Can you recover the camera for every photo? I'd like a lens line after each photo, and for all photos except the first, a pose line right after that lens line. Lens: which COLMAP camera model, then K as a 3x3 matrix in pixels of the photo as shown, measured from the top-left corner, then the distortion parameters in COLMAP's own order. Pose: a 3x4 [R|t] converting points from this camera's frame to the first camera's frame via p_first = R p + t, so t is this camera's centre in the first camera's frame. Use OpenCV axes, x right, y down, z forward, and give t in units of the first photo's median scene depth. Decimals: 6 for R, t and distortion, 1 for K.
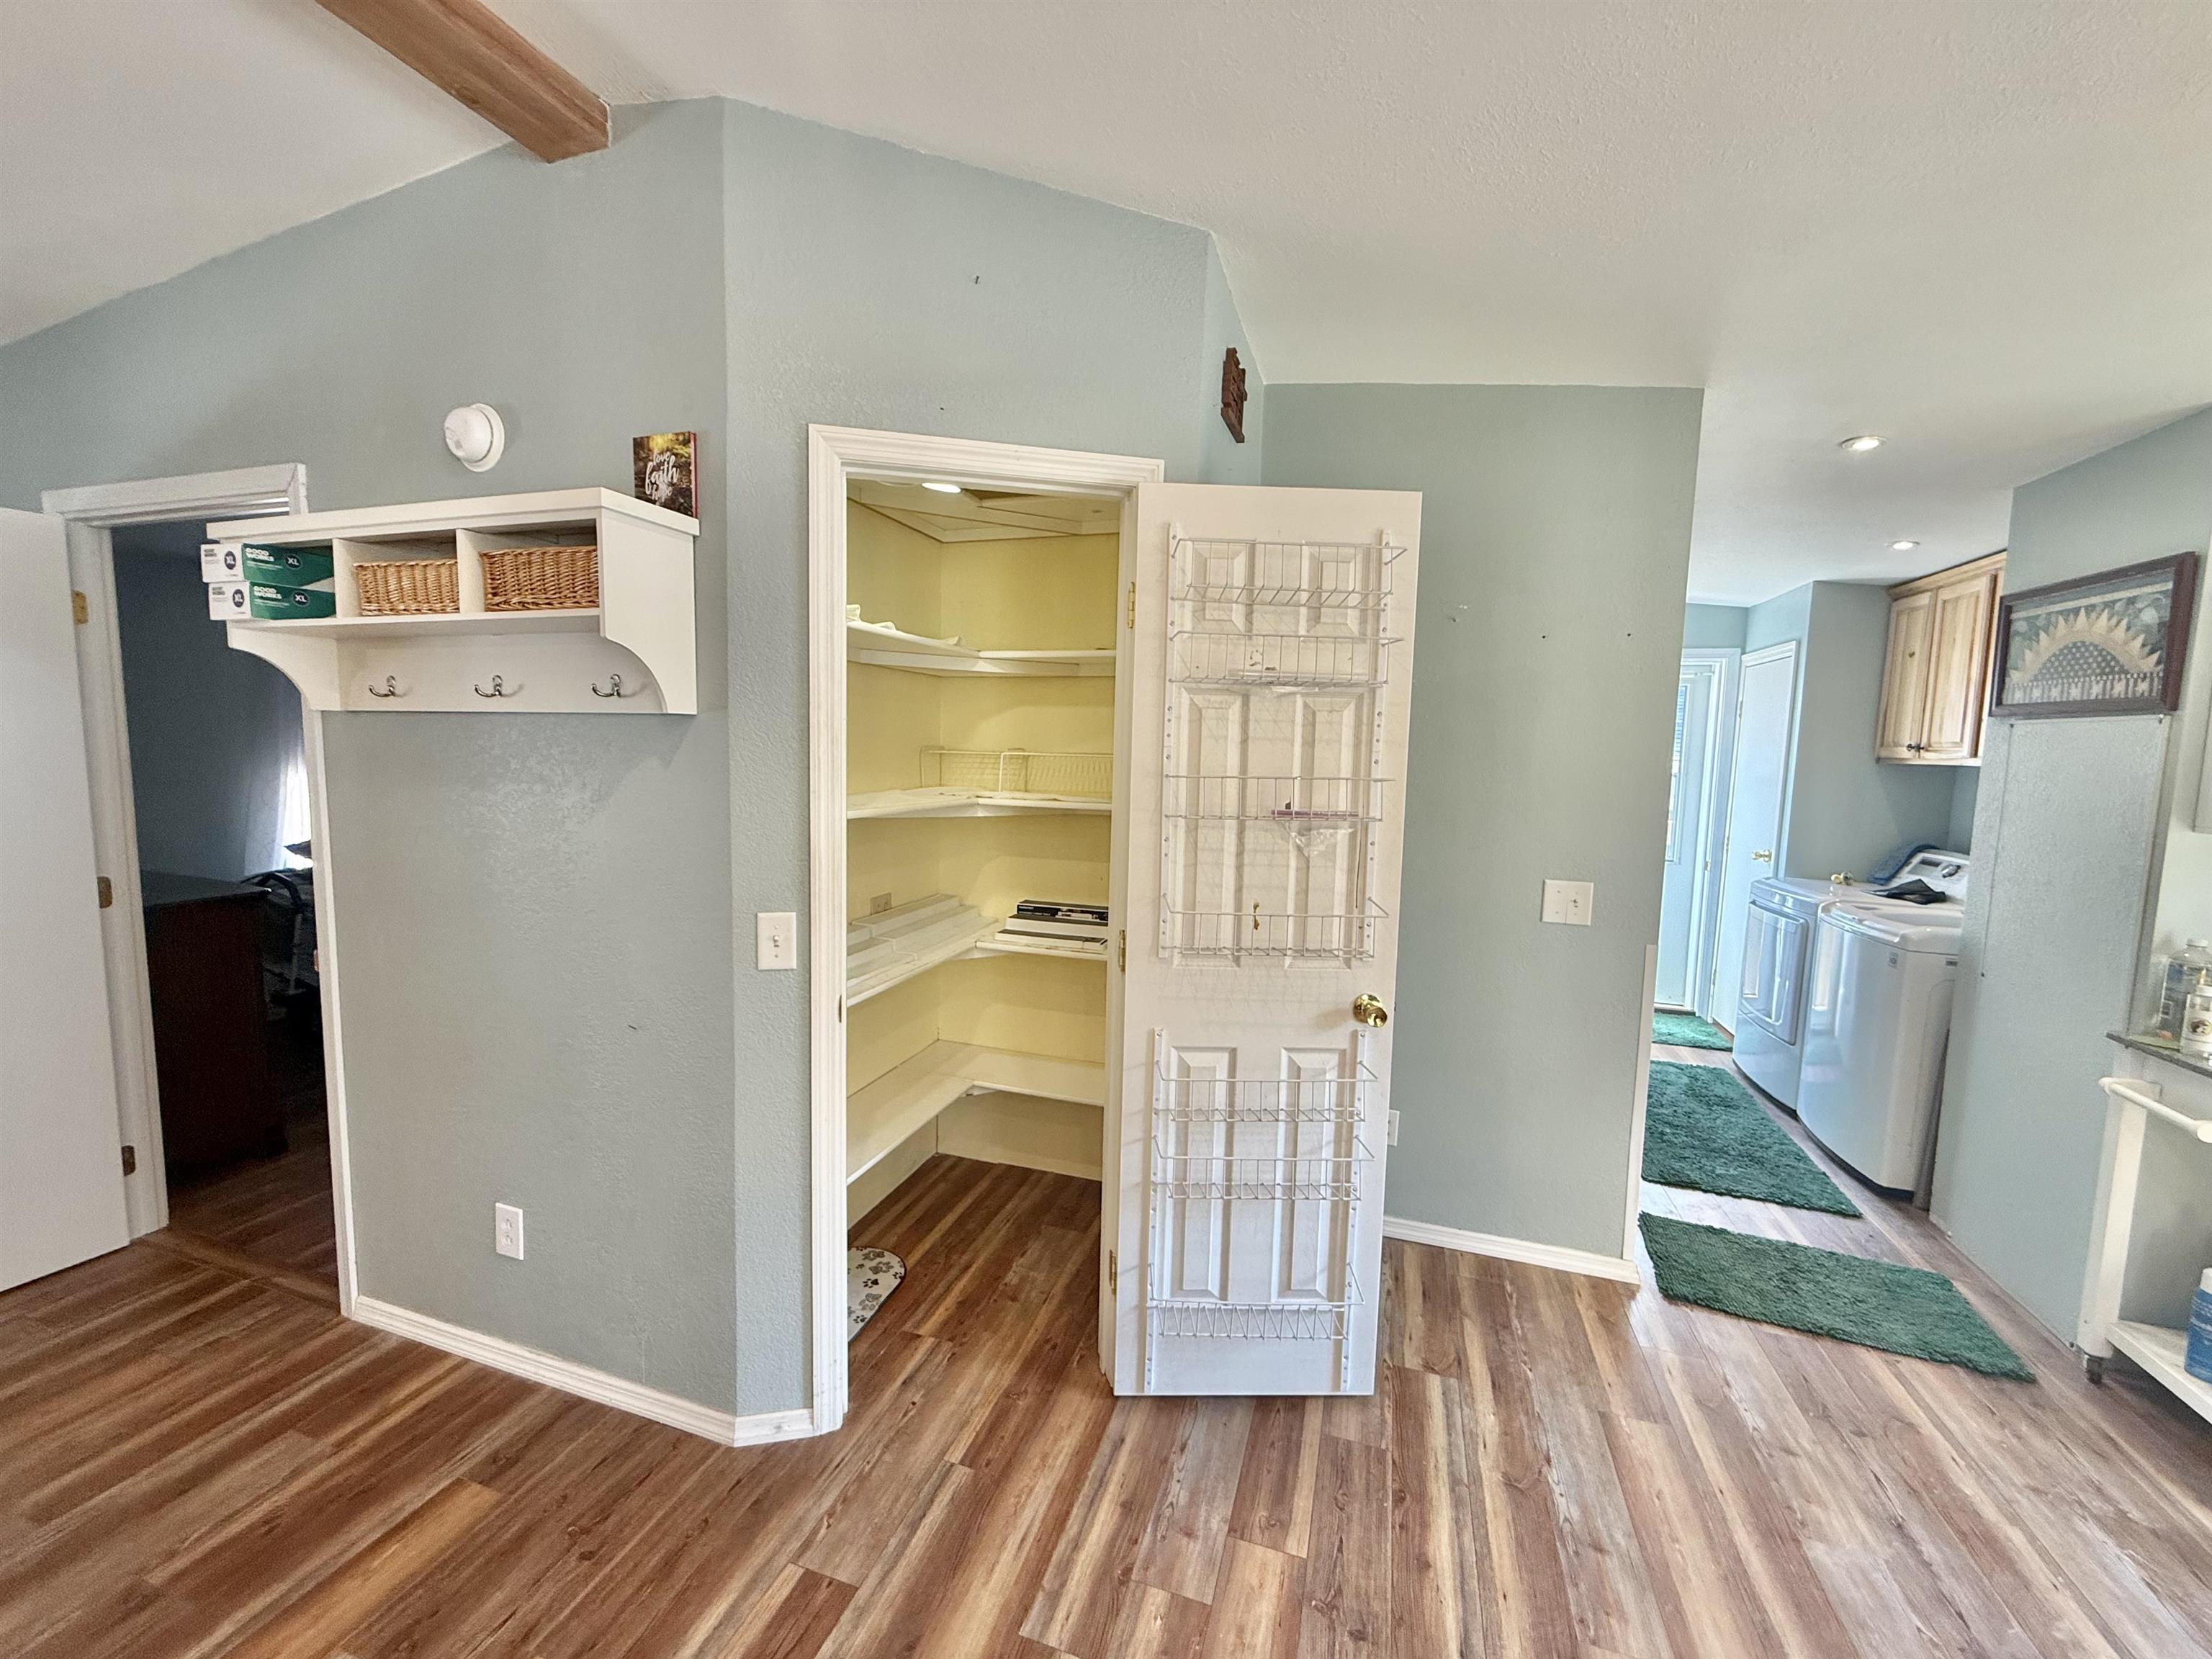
lens RADIAL K [[879.5, 0, 1104.9], [0, 879.5, 825.8], [0, 0, 1]] dist [-0.001211, -0.000019]
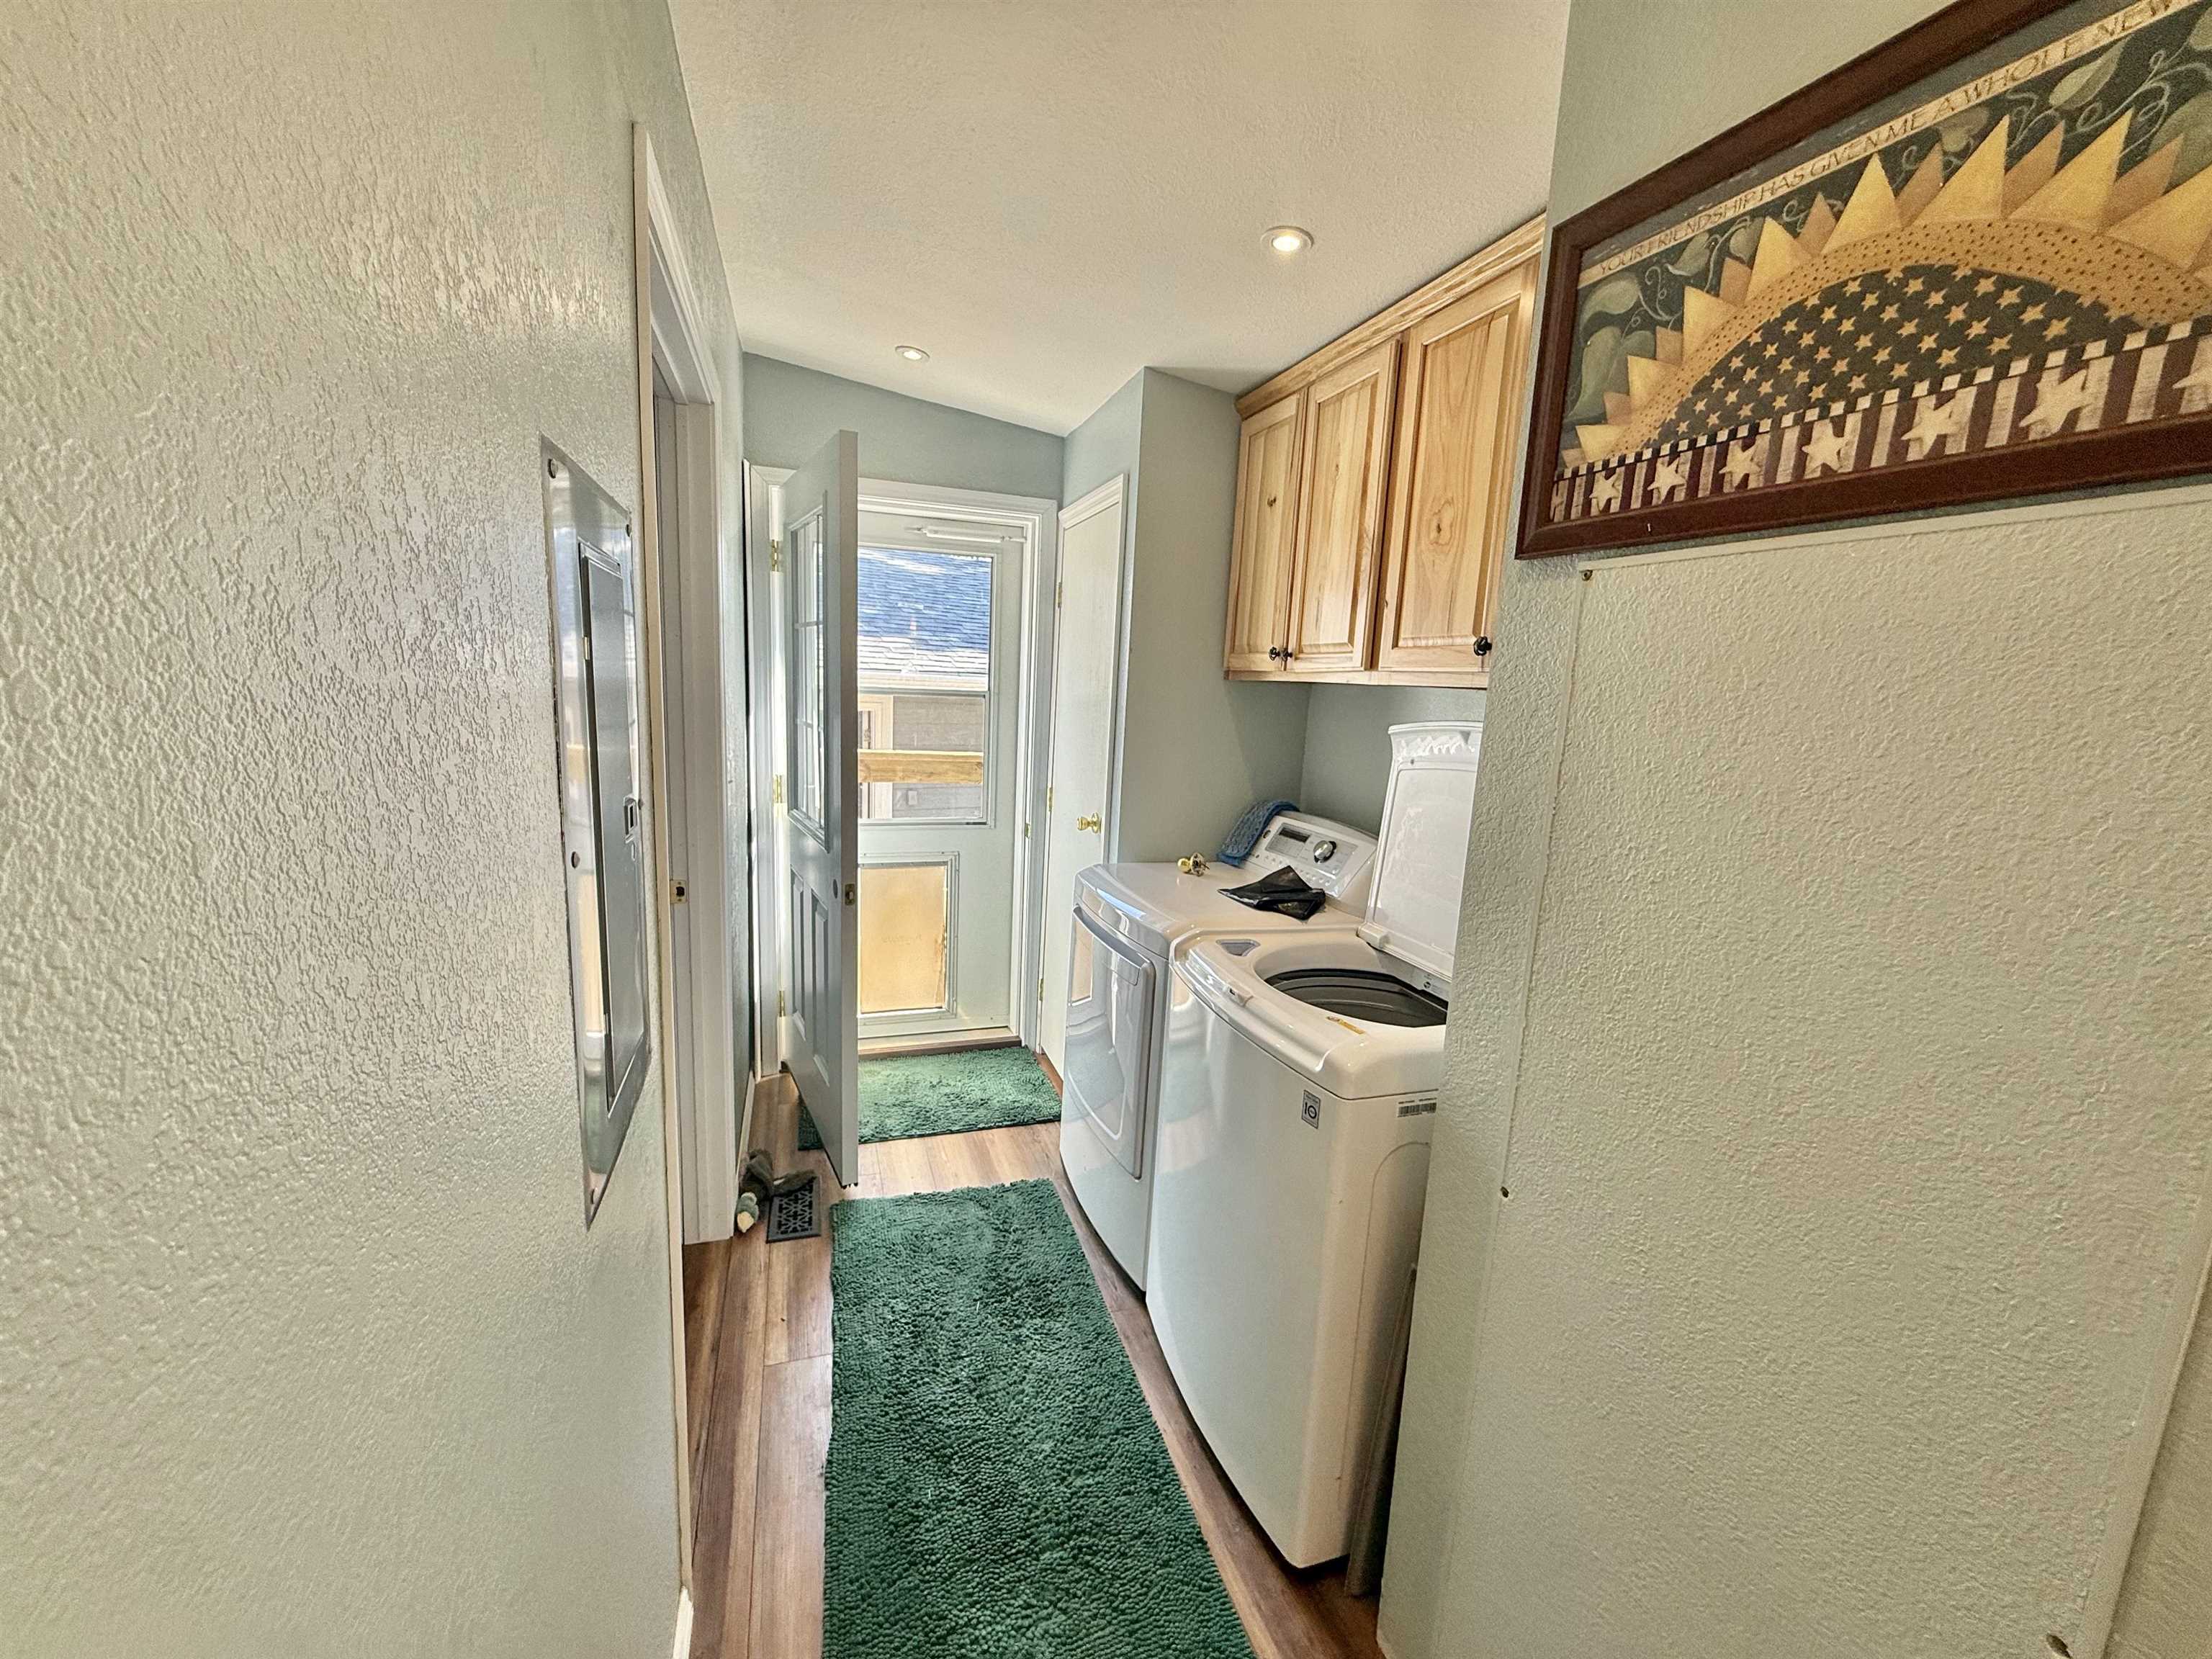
lens RADIAL K [[885.9, 0, 1102.4], [0, 885.9, 831.0], [0, 0, 1]] dist [0.000314, 0.000195]
pose [[0.800476, -0.086927, 0.593028, 0.444380], [0.026870, 0.993637, 0.109379, -0.036901], [-0.598762, -0.071621, 0.797718, 0.572414]]
